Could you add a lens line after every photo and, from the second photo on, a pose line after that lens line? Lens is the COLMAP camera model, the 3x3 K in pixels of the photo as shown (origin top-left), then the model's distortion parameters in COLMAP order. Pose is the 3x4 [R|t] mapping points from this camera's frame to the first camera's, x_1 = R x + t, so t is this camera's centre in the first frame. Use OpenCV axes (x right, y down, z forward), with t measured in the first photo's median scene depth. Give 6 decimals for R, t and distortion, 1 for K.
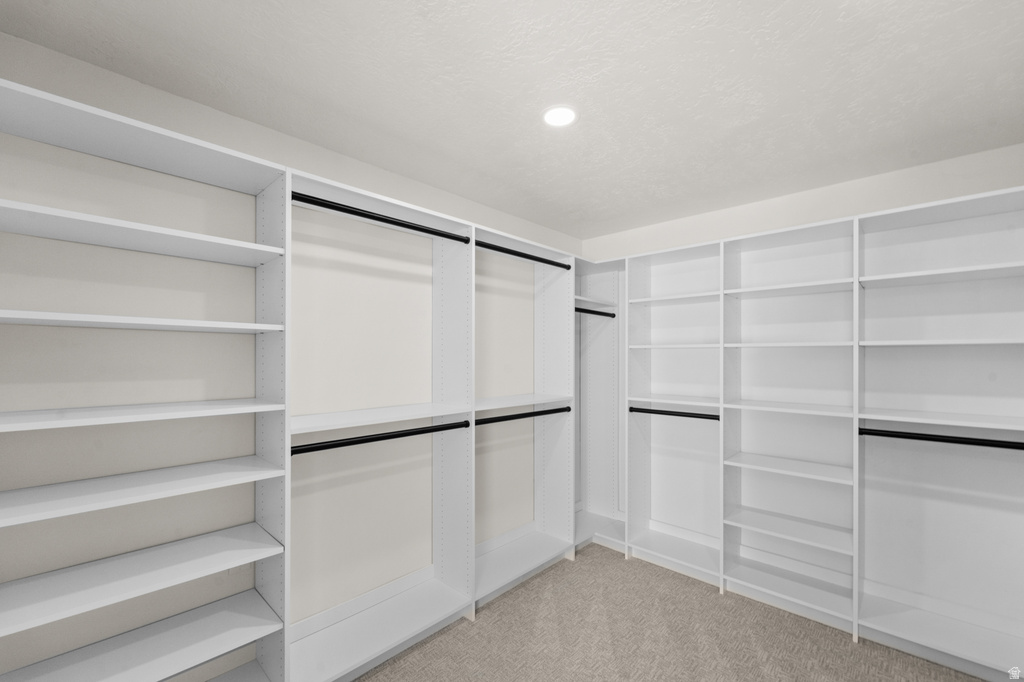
lens RADIAL K [[425.8, 0, 513.8], [0, 425.8, 347.7], [0, 0, 1]] dist [0.006672, -0.000625]
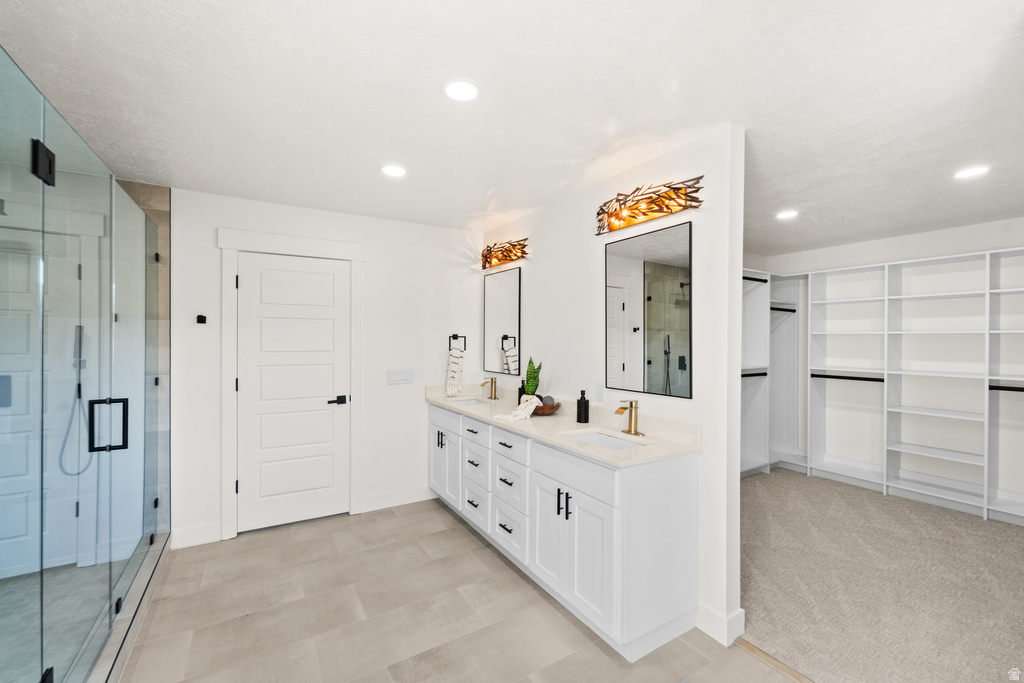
lens RADIAL K [[425.8, 0, 516.5], [0, 425.8, 335.2], [0, 0, 1]] dist [0.006672, -0.000625]
pose [[0.967693, -0.000460, -0.252132, -0.381075], [0.003871, 0.999908, 0.013035, -0.021130], [0.252103, -0.013590, 0.967605, -0.762889]]
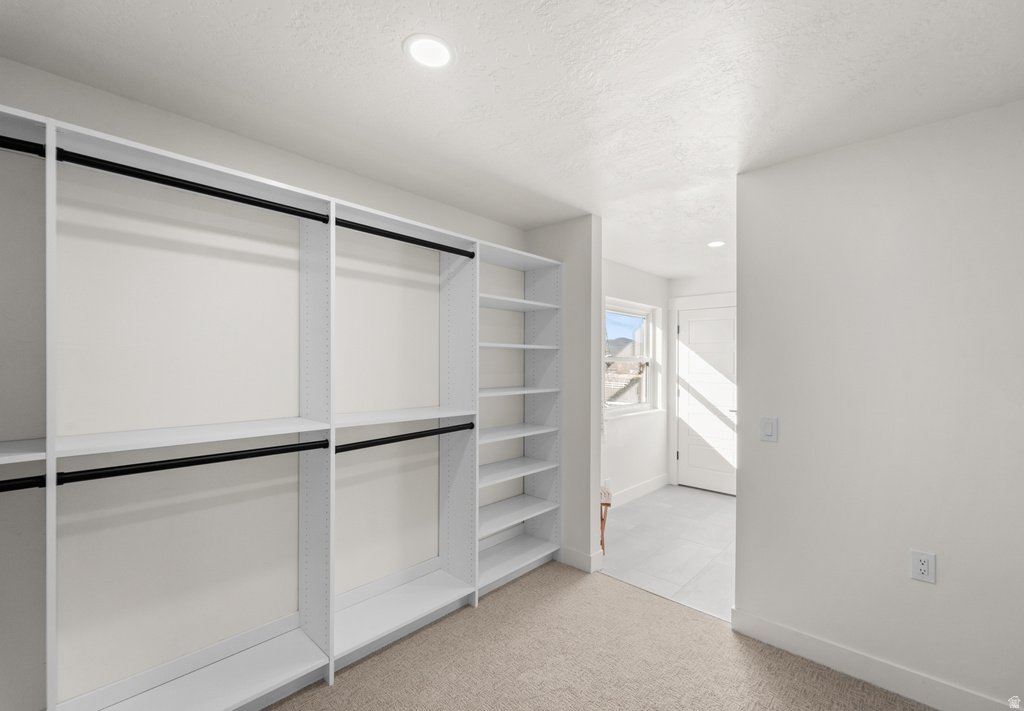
lens RADIAL K [[371.6, 0, 512.9], [0, 371.6, 355.6], [0, 0, 1]] dist [-0.013153, 0.000248]
pose [[0.995906, 0.007760, -0.090057, 0.297710], [-0.007815, 0.999969, -0.000255, 0.005718], [0.090052, 0.000958, 0.995937, 0.316293]]
